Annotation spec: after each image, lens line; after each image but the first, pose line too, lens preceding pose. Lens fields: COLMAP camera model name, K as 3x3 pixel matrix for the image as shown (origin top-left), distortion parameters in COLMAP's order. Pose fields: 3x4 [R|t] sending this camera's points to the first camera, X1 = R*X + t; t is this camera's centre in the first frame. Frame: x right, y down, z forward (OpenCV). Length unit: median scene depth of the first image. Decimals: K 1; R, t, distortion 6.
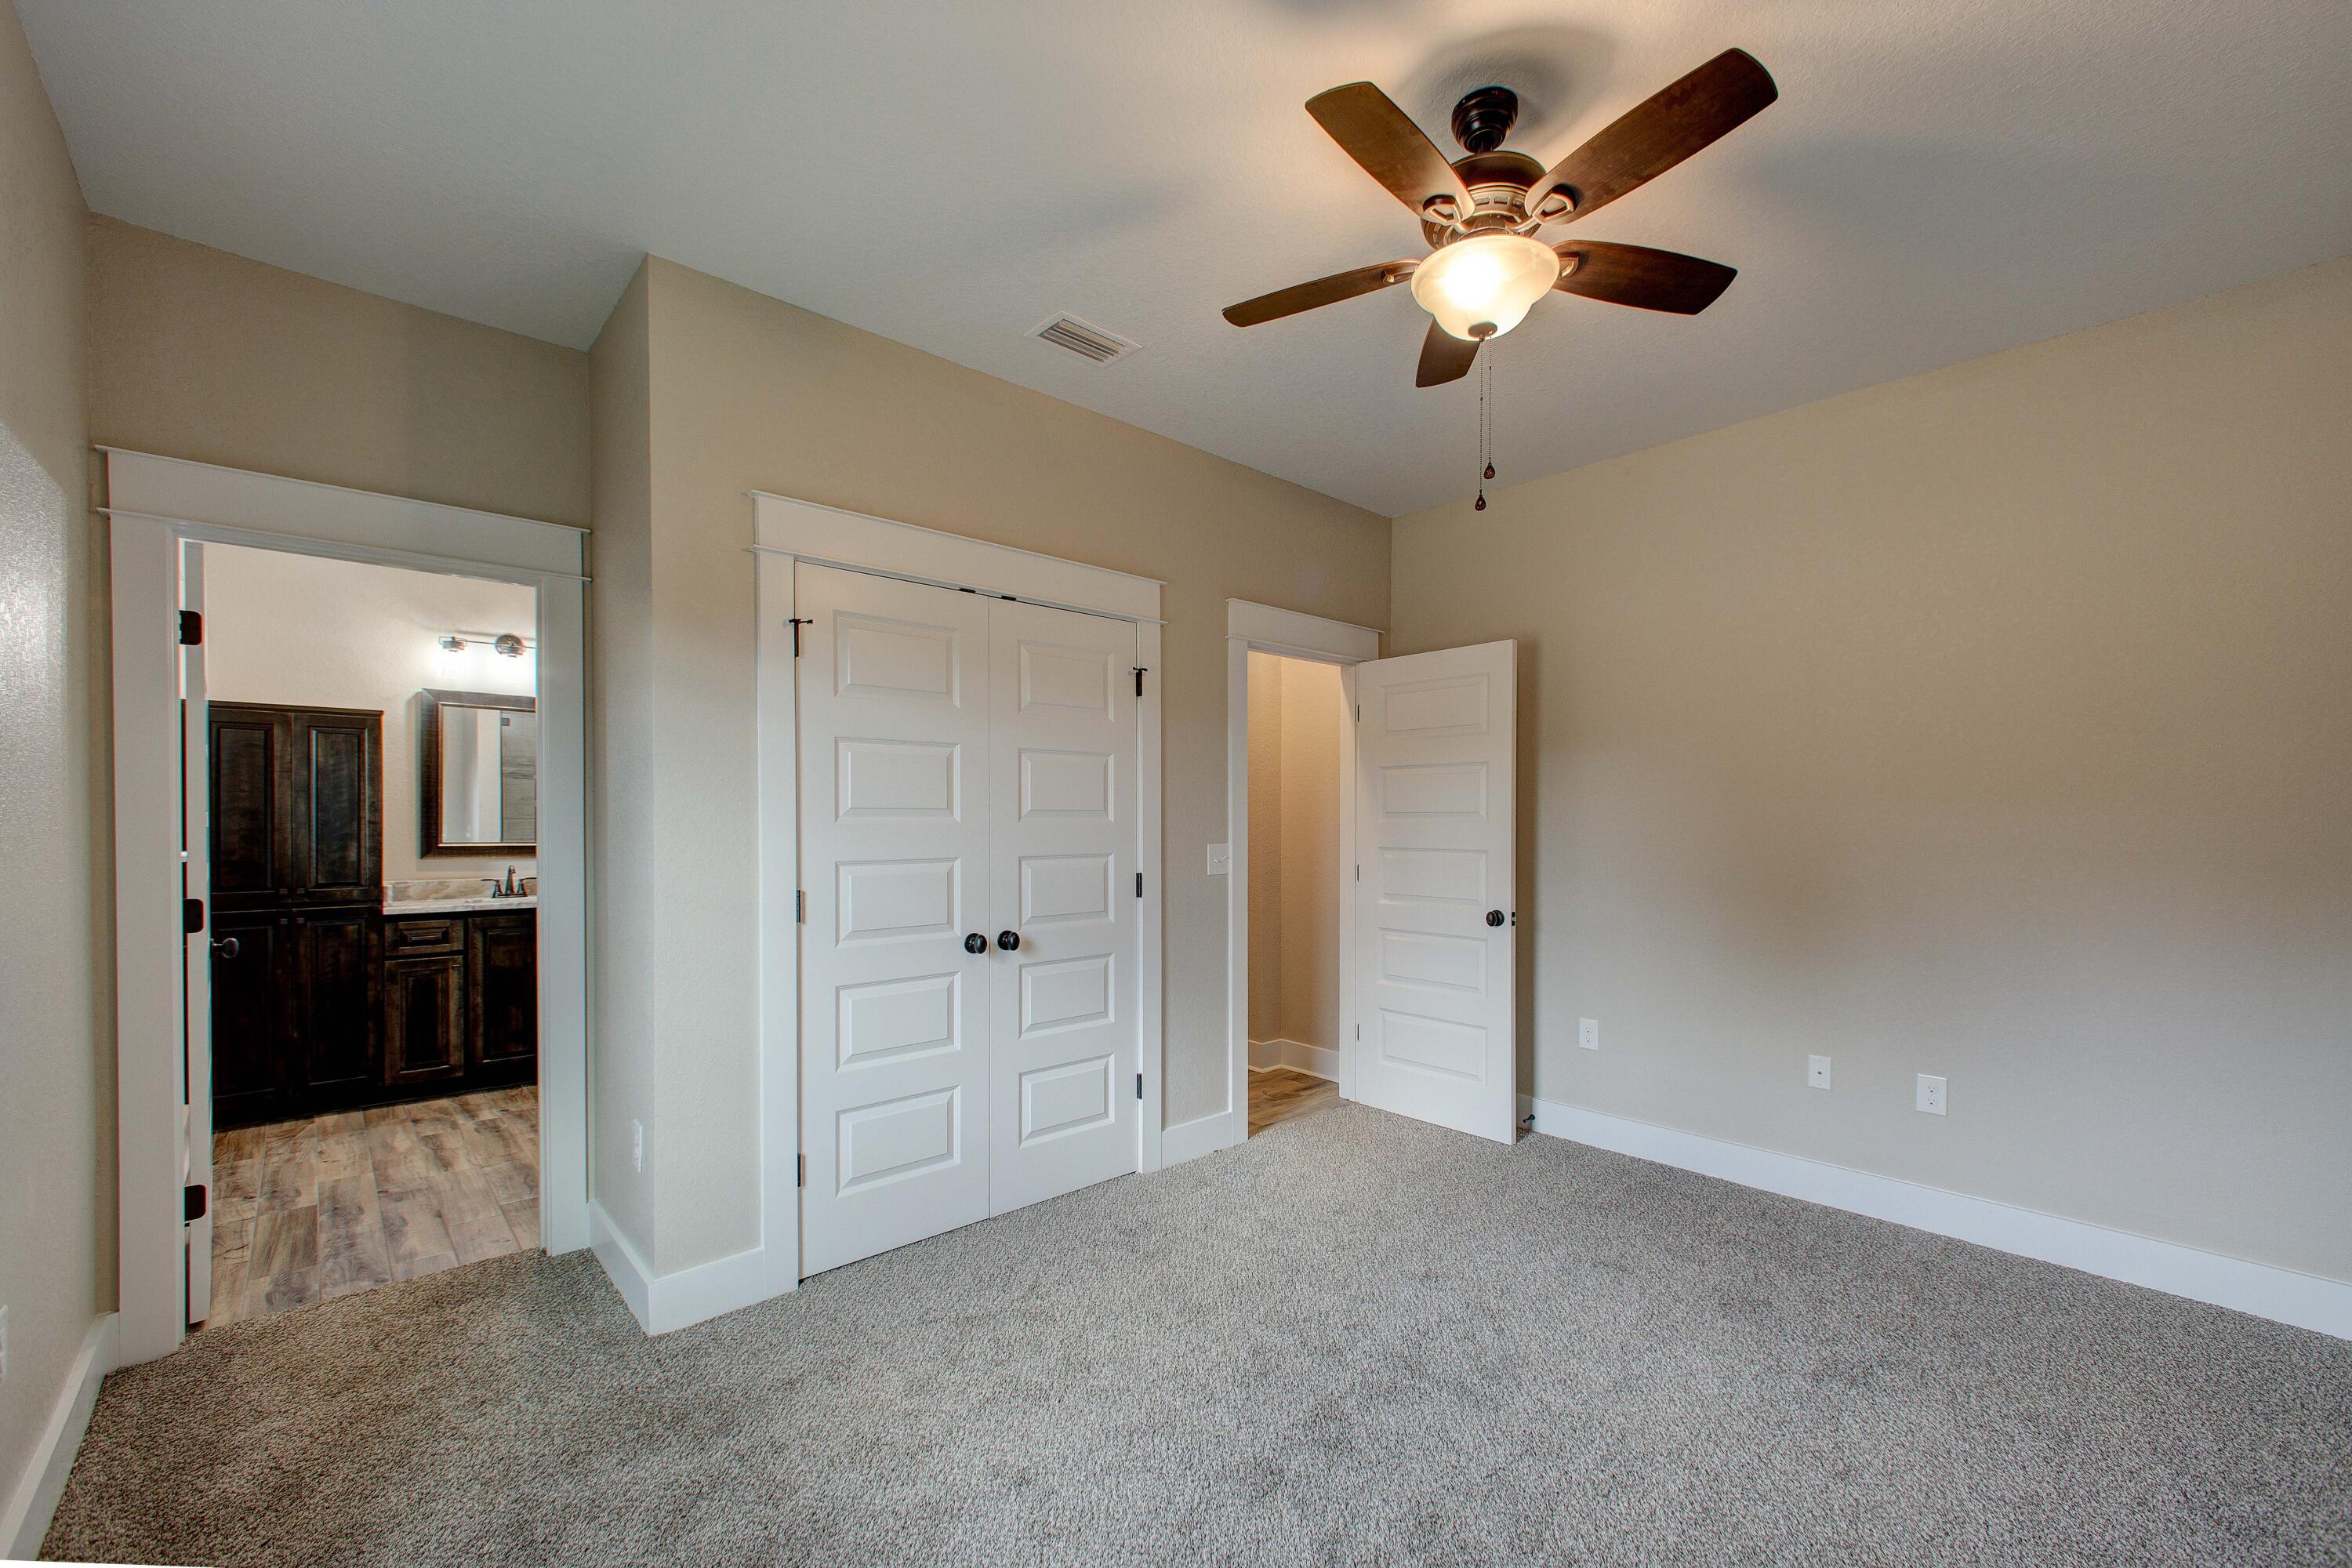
lens RADIAL K [[945.3, 0, 1183.9], [0, 945.3, 826.1], [0, 0, 1]] dist [0.000705, -0.000003]
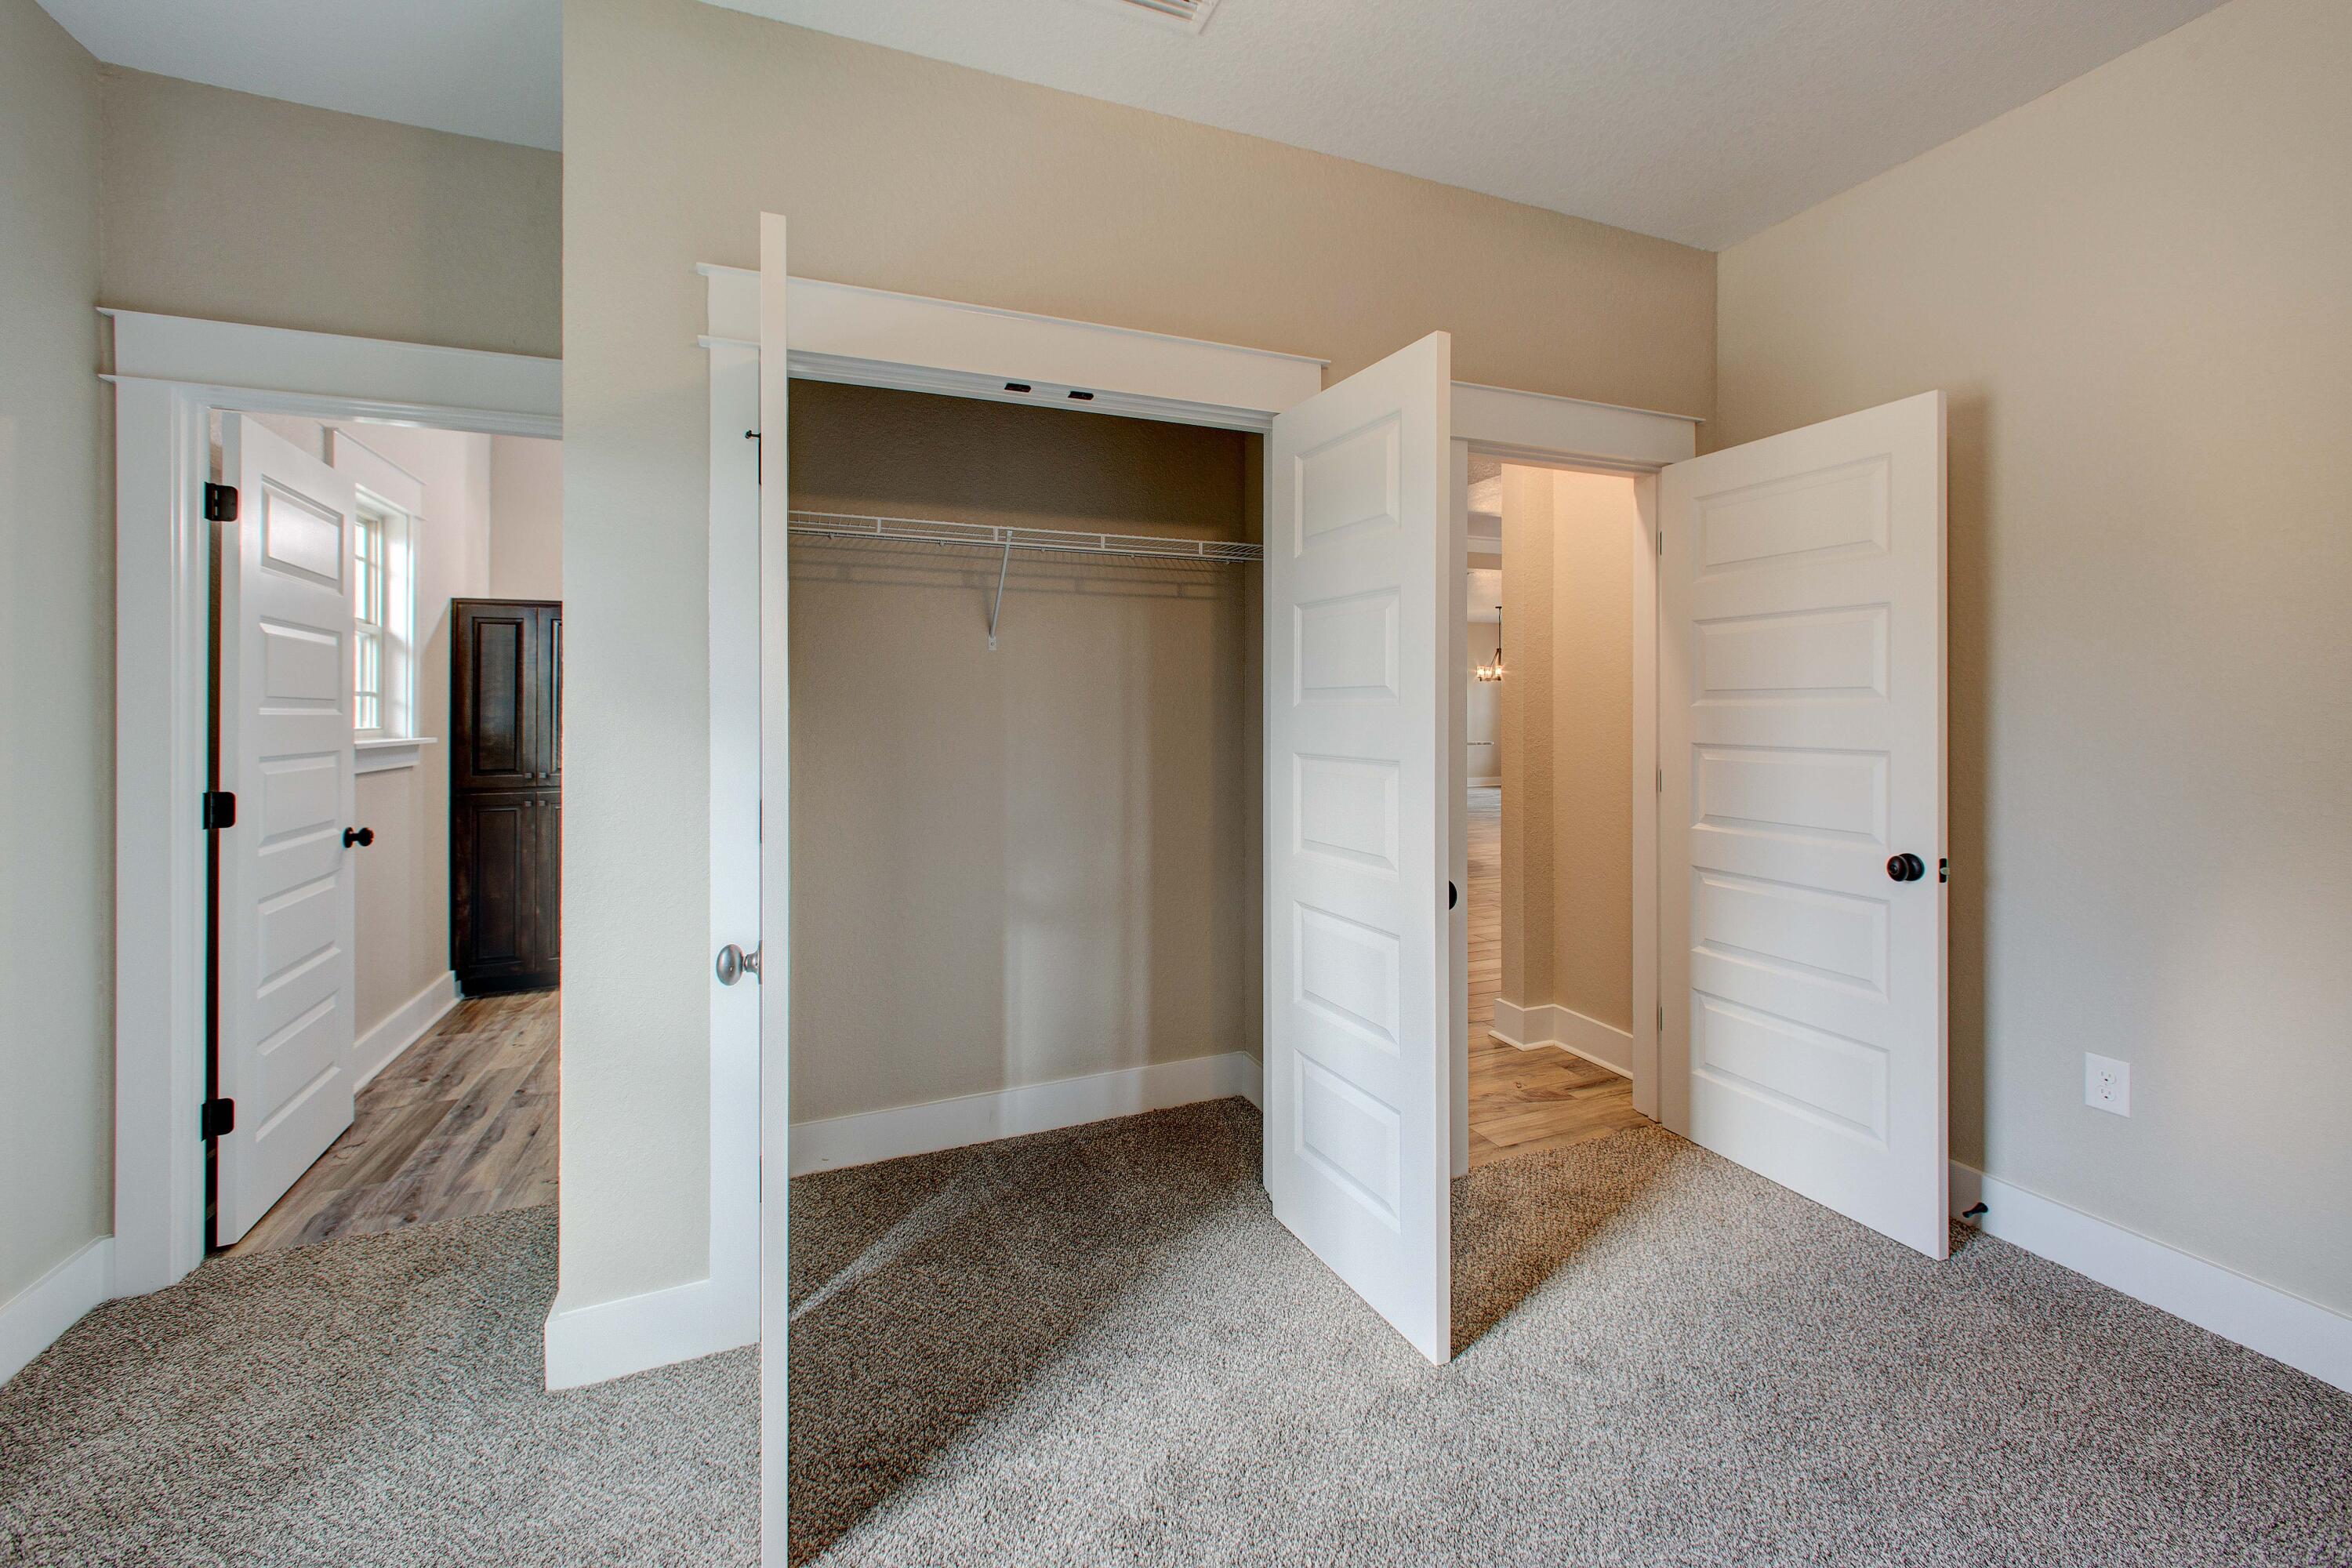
lens RADIAL K [[923.6, 0, 1186.0], [0, 923.6, 713.1], [0, 0, 1]] dist [-0.001237, -0.000234]
pose [[0.939856, -0.001511, -0.341569, 0.094742], [0.001351, 0.999999, -0.000705, 0.000330], [0.341569, 0.000201, 0.939857, 0.277625]]
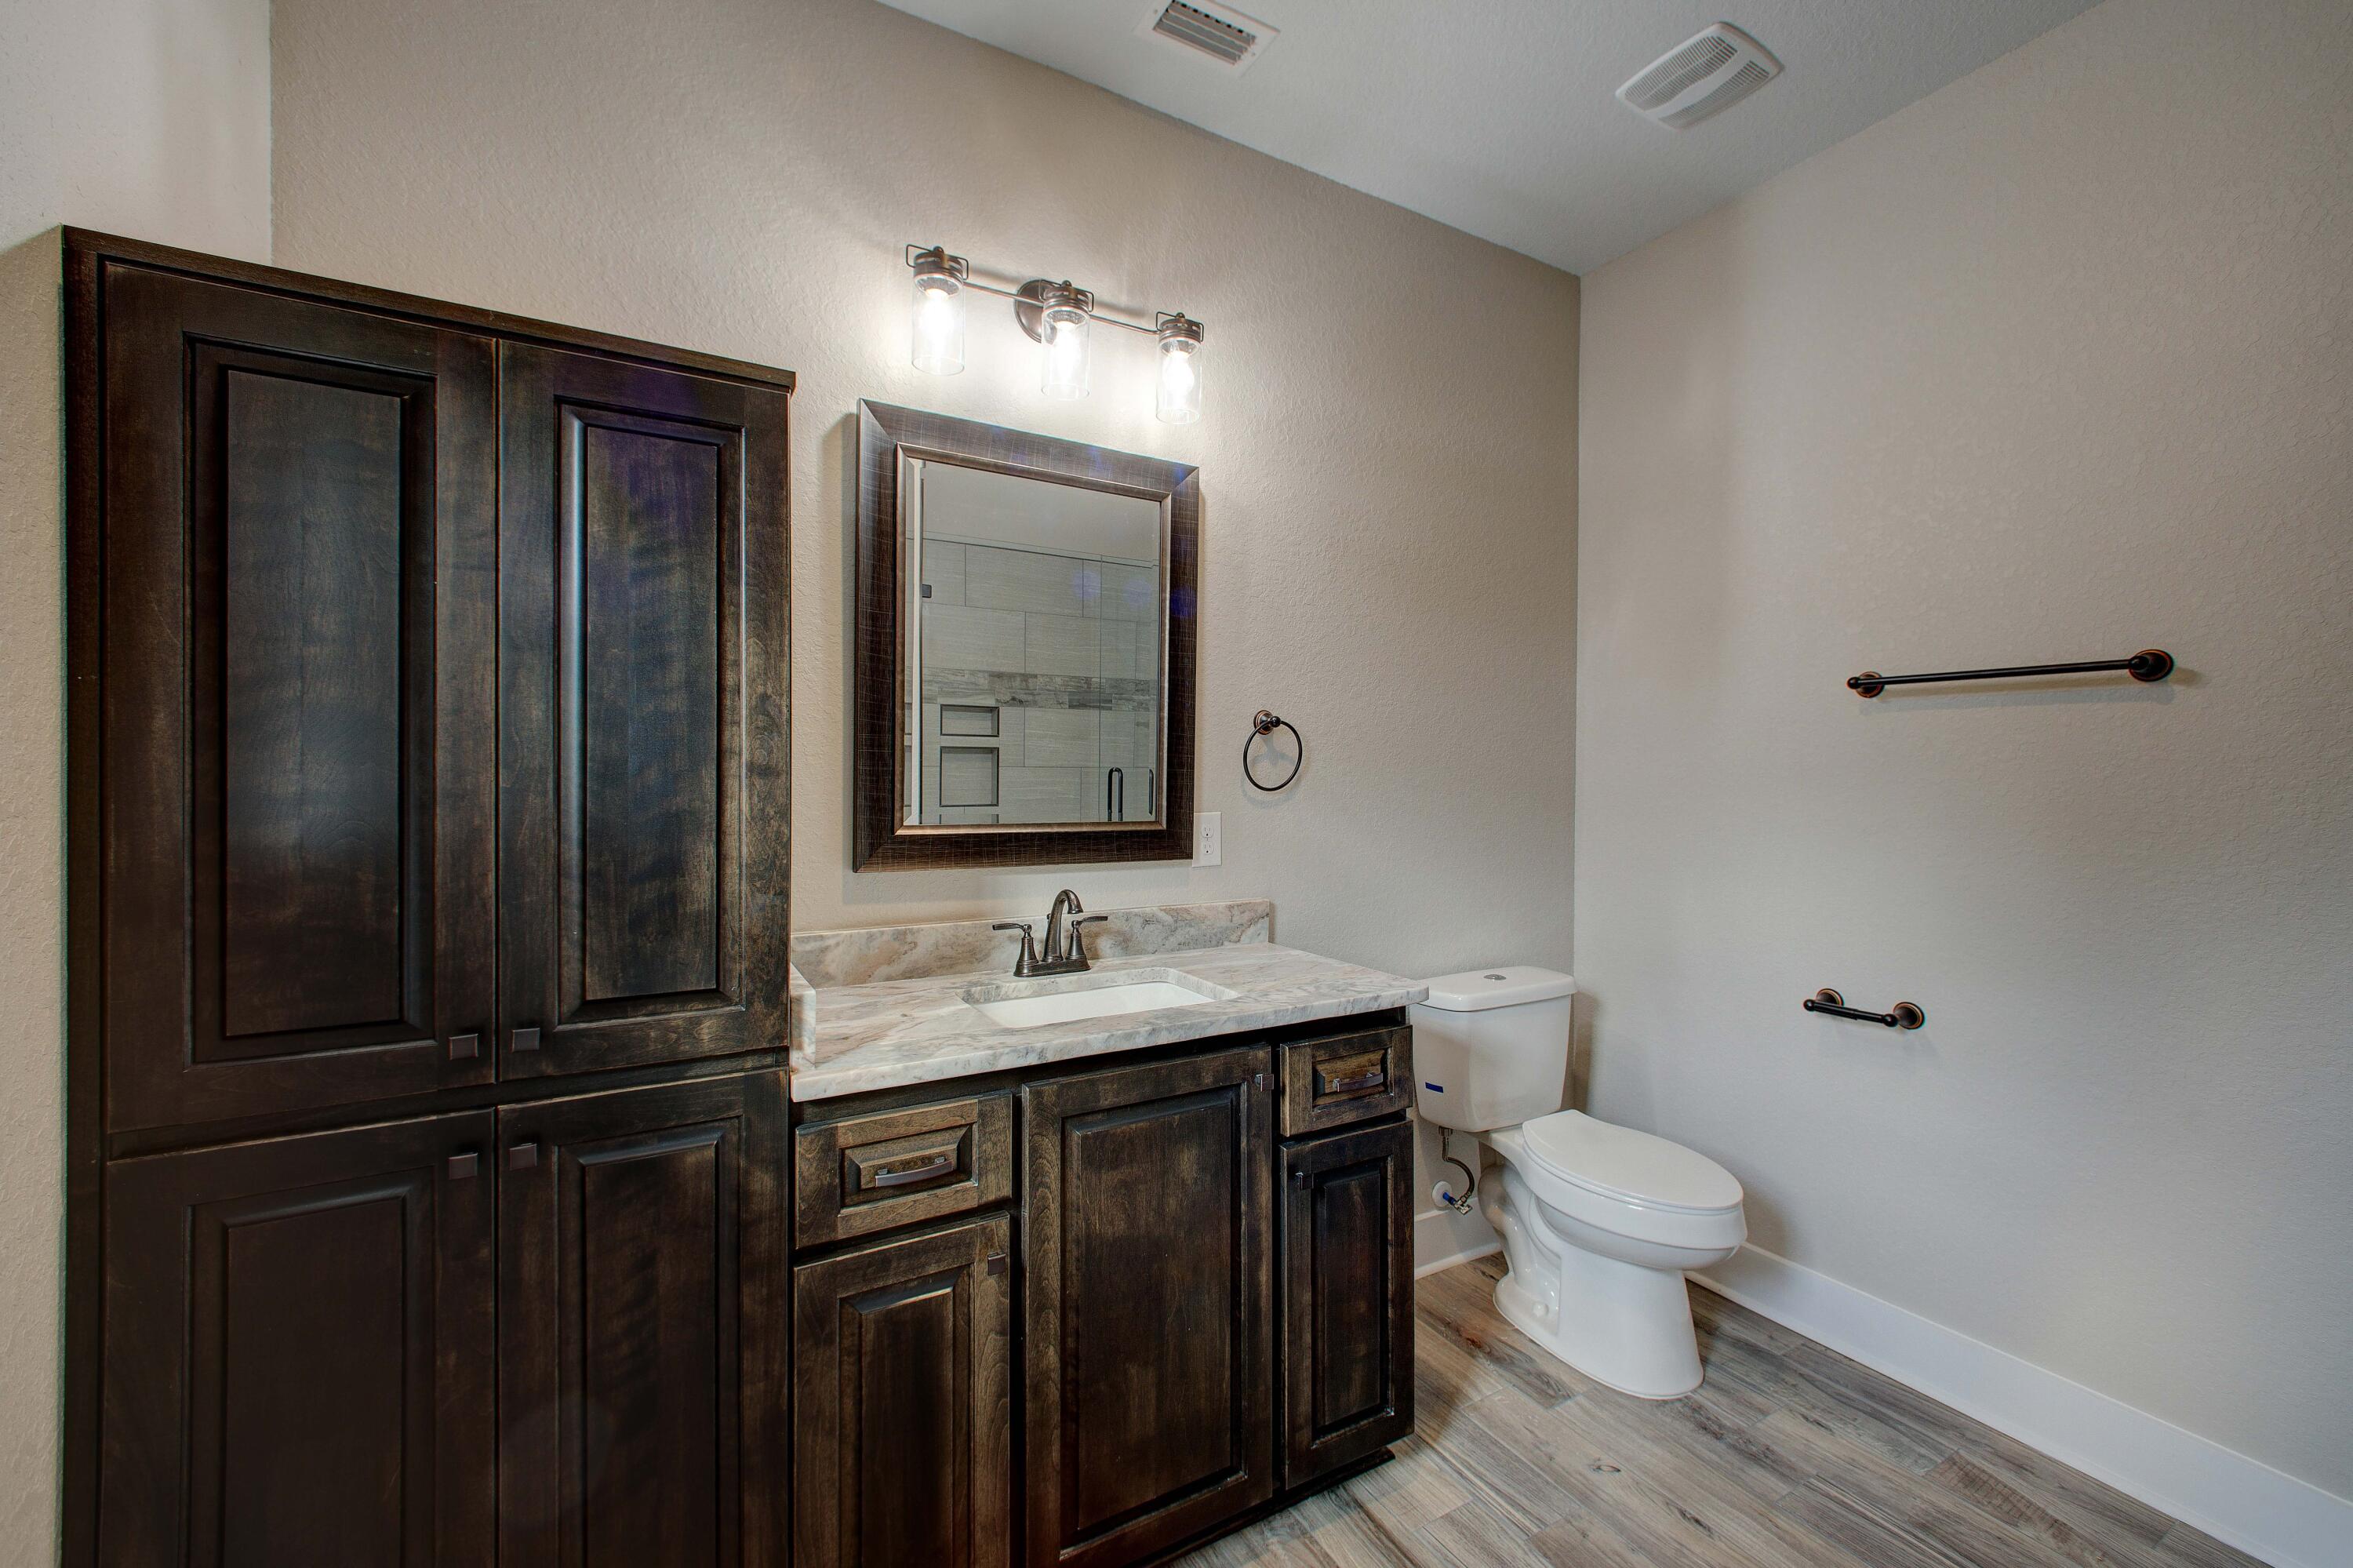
lens RADIAL K [[915.1, 0, 1176.5], [0, 915.1, 784.0], [0, 0, 1]] dist [0.009562, 0.000095]
pose [[0.974364, 0.007302, -0.224857, -0.711563], [-0.005995, 0.999961, 0.006498, -0.002275], [0.224896, -0.004983, 0.974370, 0.802417]]
